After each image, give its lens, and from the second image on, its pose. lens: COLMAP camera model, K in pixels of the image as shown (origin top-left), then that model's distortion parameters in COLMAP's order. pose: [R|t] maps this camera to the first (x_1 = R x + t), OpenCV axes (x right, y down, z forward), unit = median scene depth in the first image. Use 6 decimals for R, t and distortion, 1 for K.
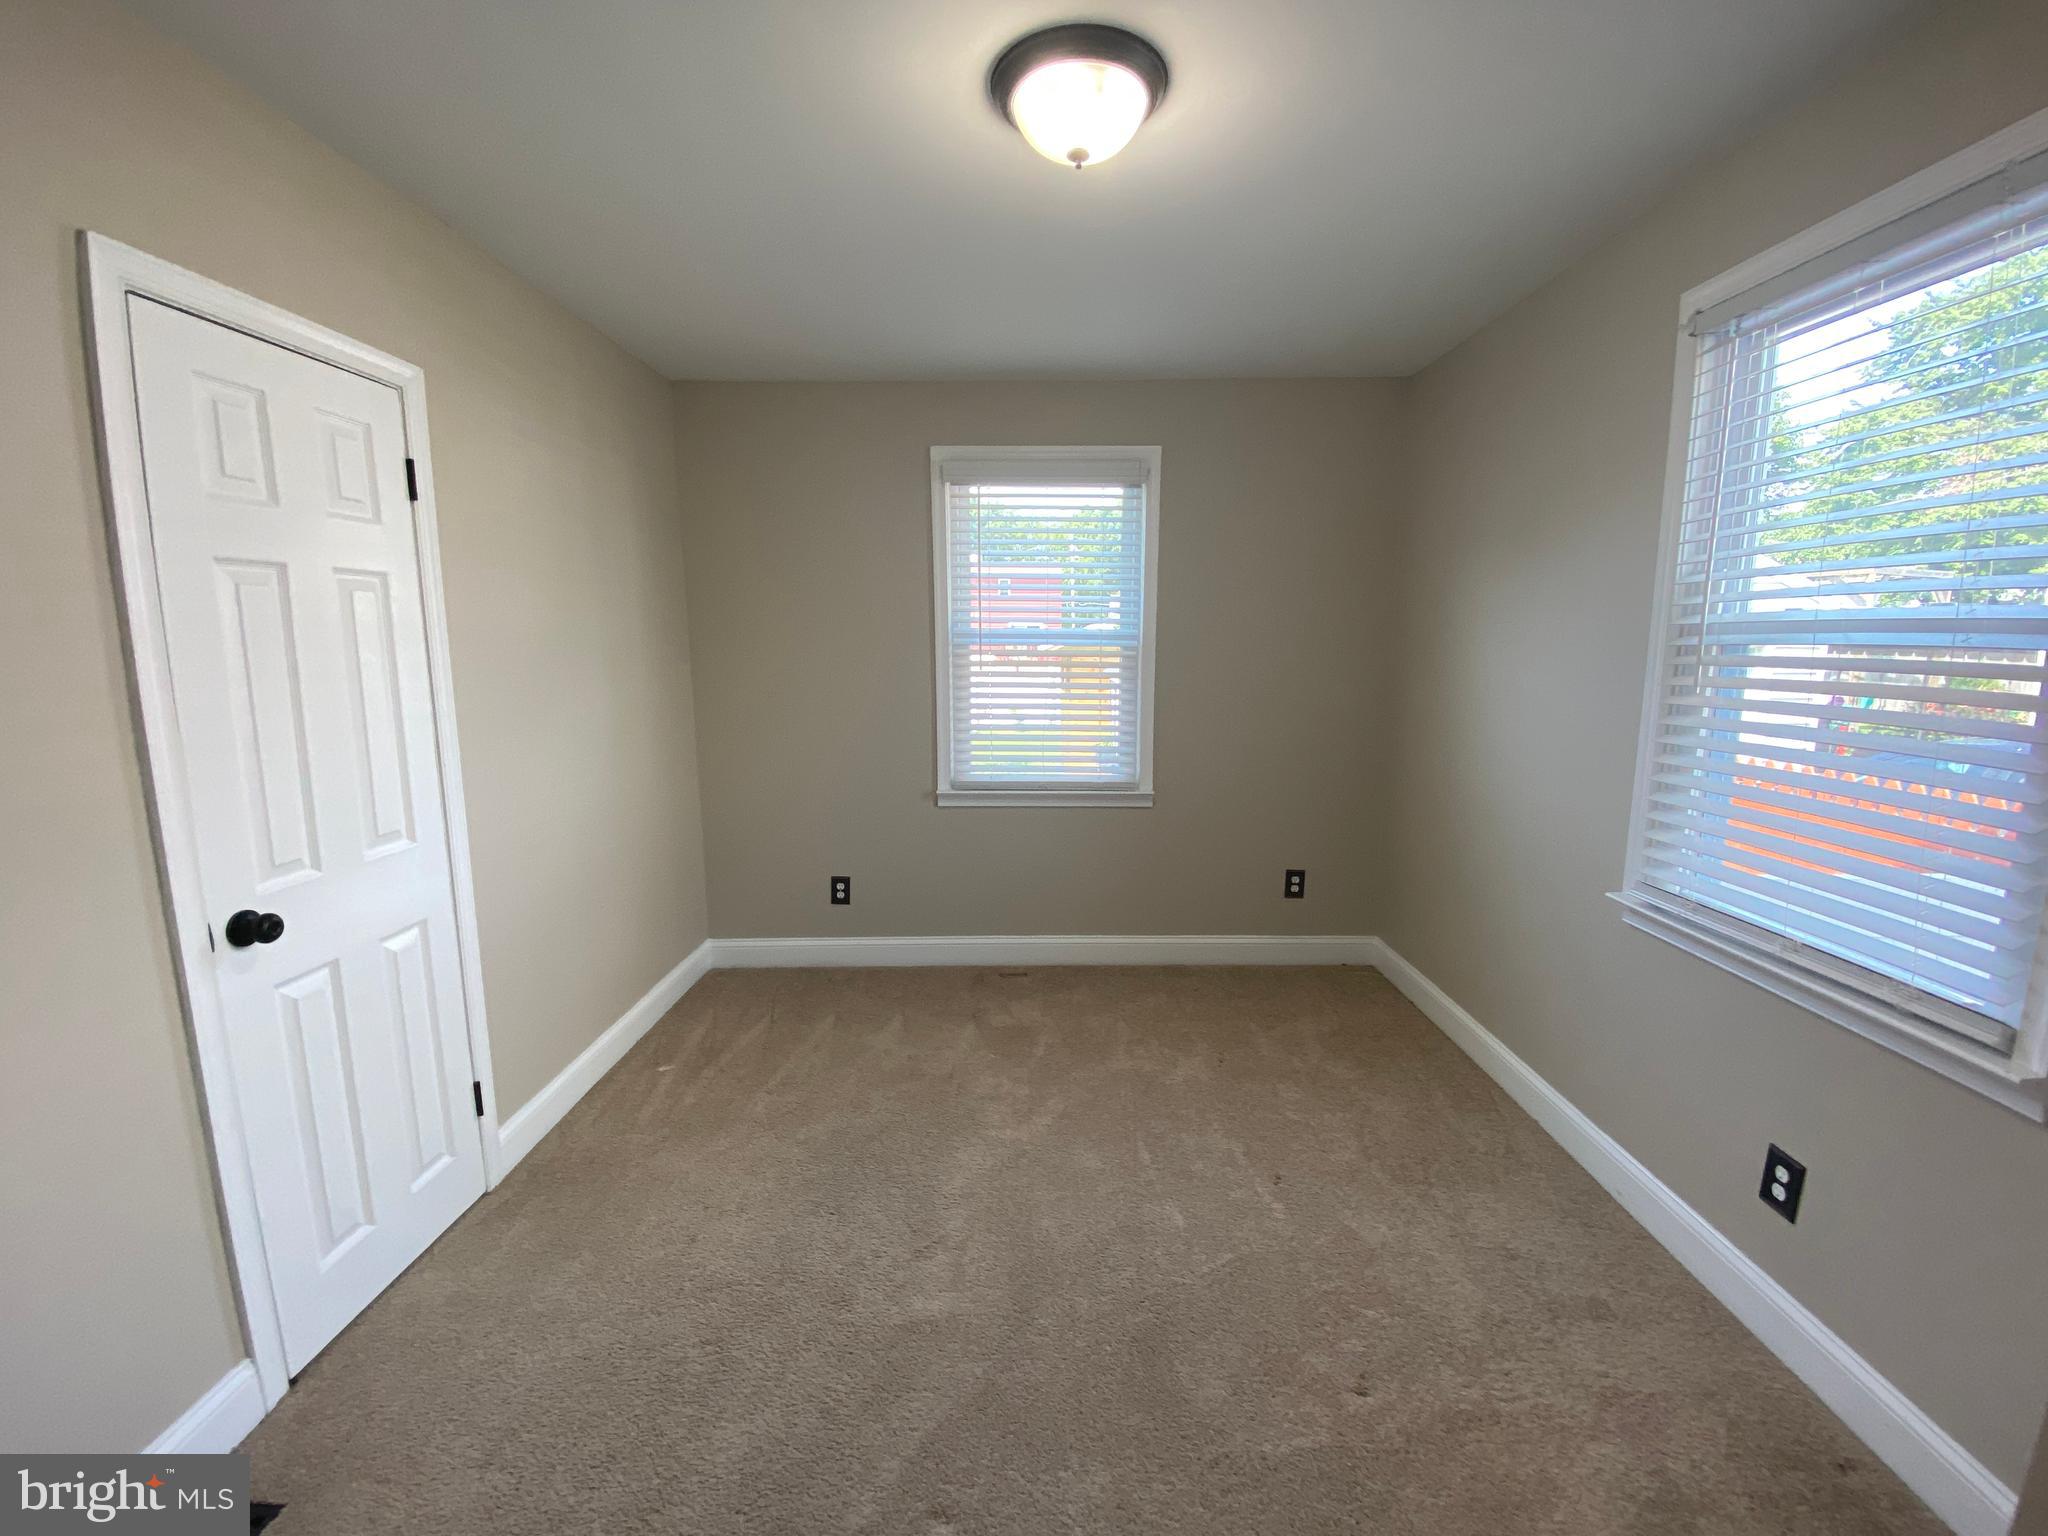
lens RADIAL K [[830.9, 0, 1024.0], [0, 830.9, 768.0], [0, 0, 1]] dist [0.089360, -0.044659]
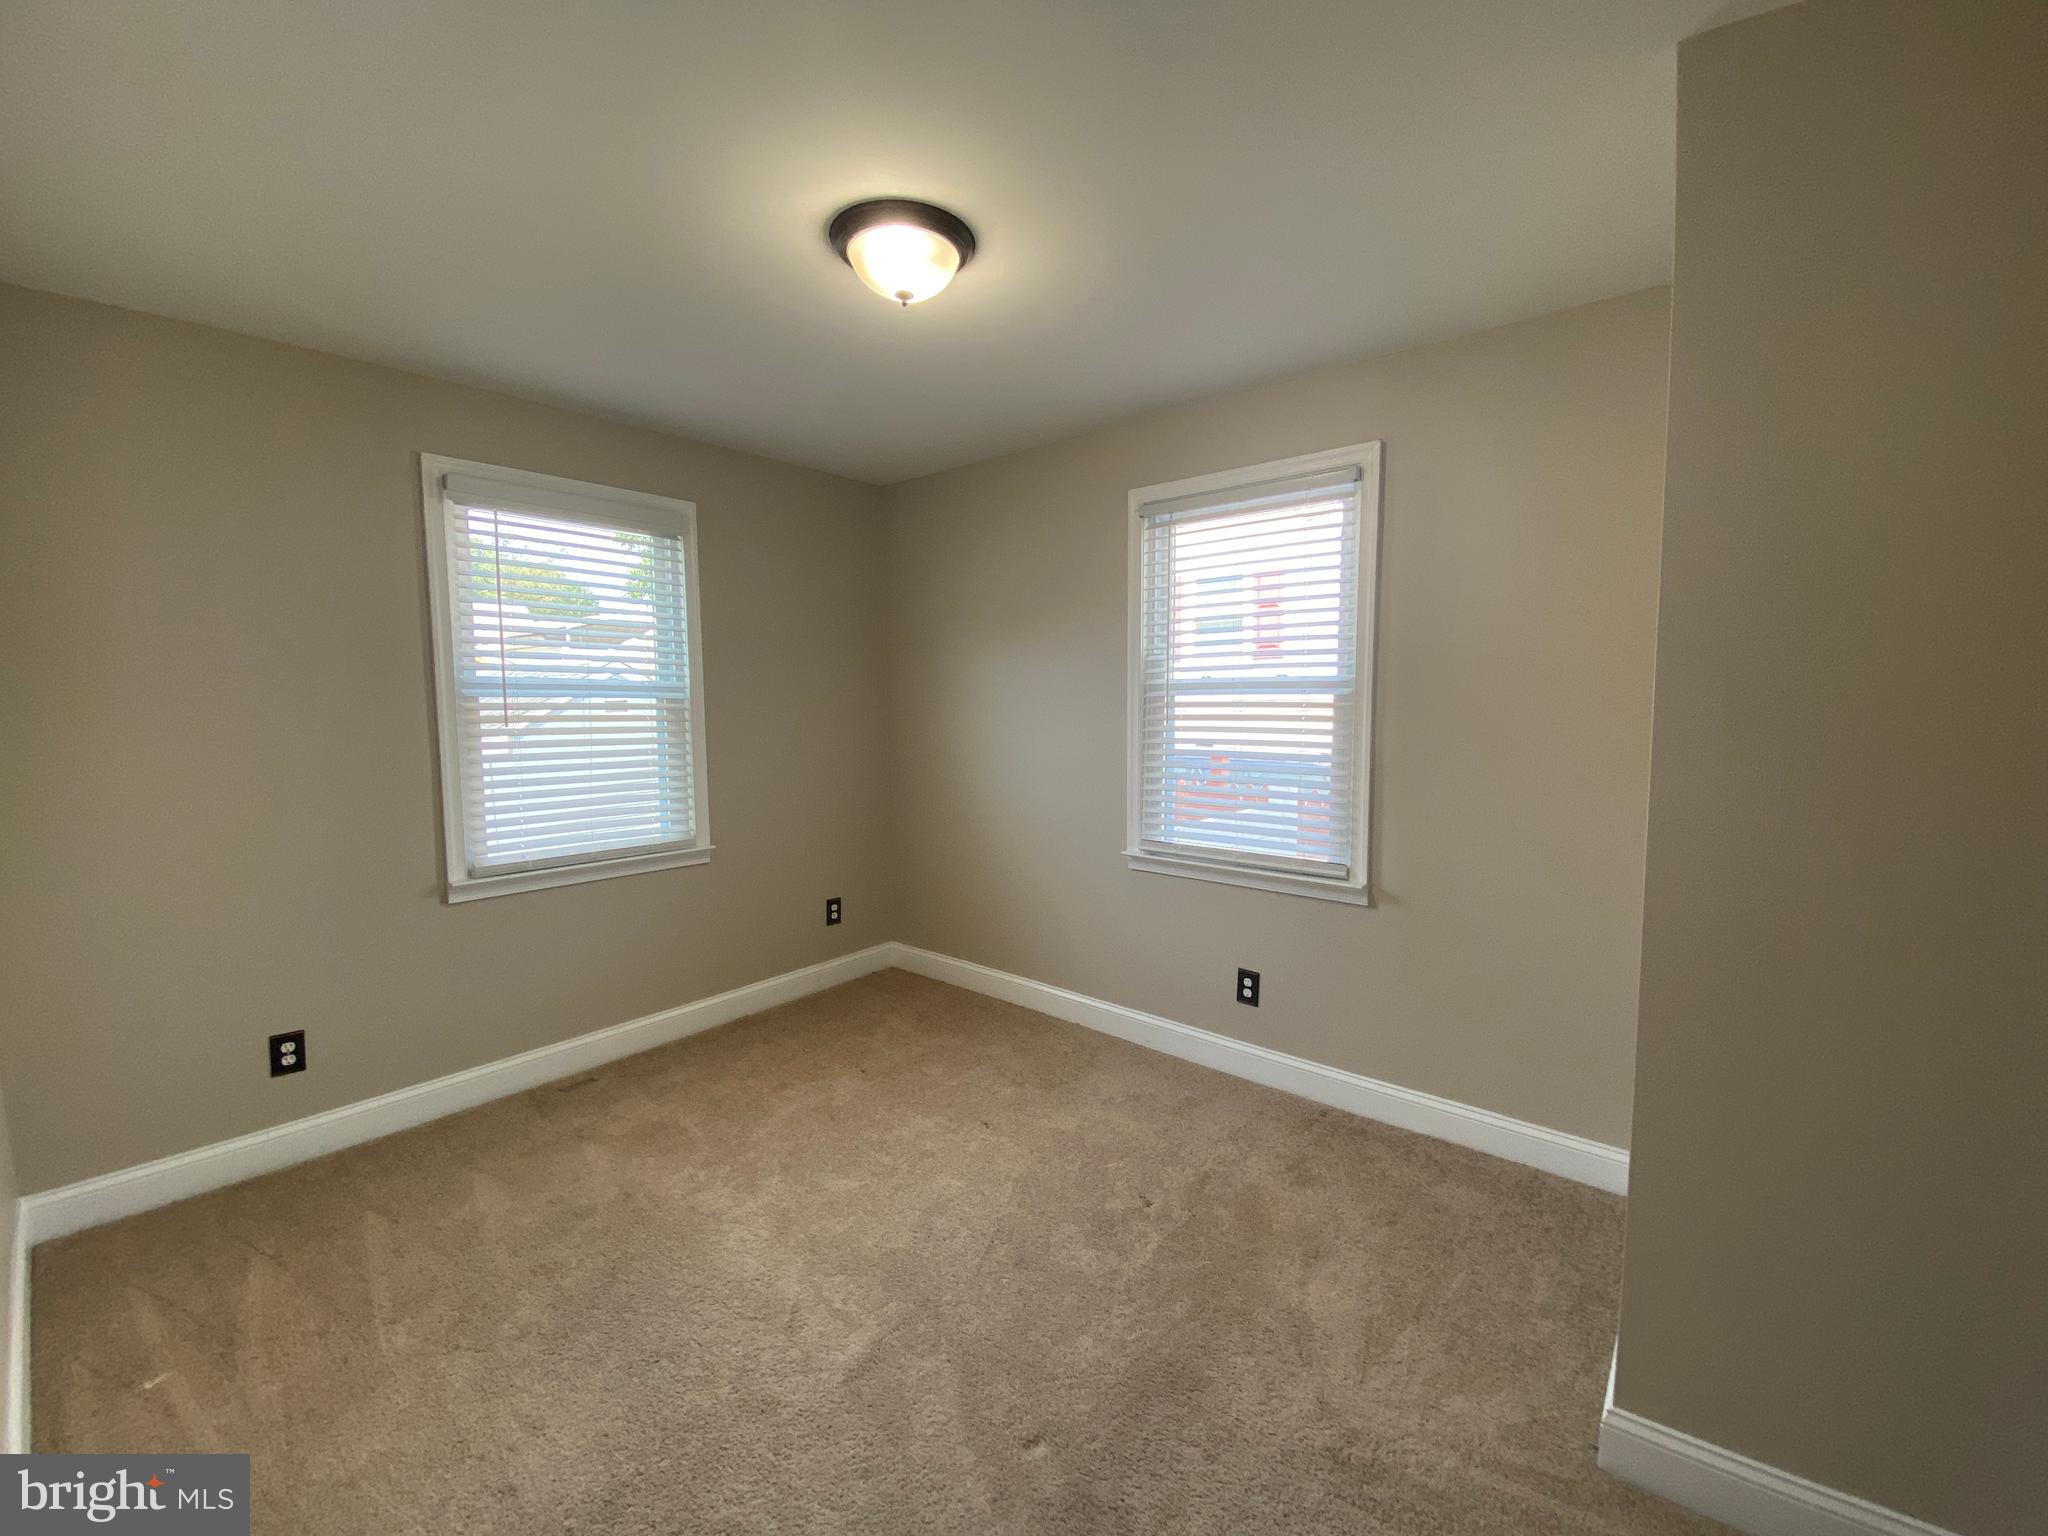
lens RADIAL K [[830.9, 0, 1024.0], [0, 830.9, 768.0], [0, 0, 1]] dist [0.089360, -0.044659]
pose [[0.661561, -0.065216, 0.747050, -0.390083], [0.116986, 0.992990, -0.016913, -0.003223], [-0.740710, 0.098583, 0.664552, 0.067704]]
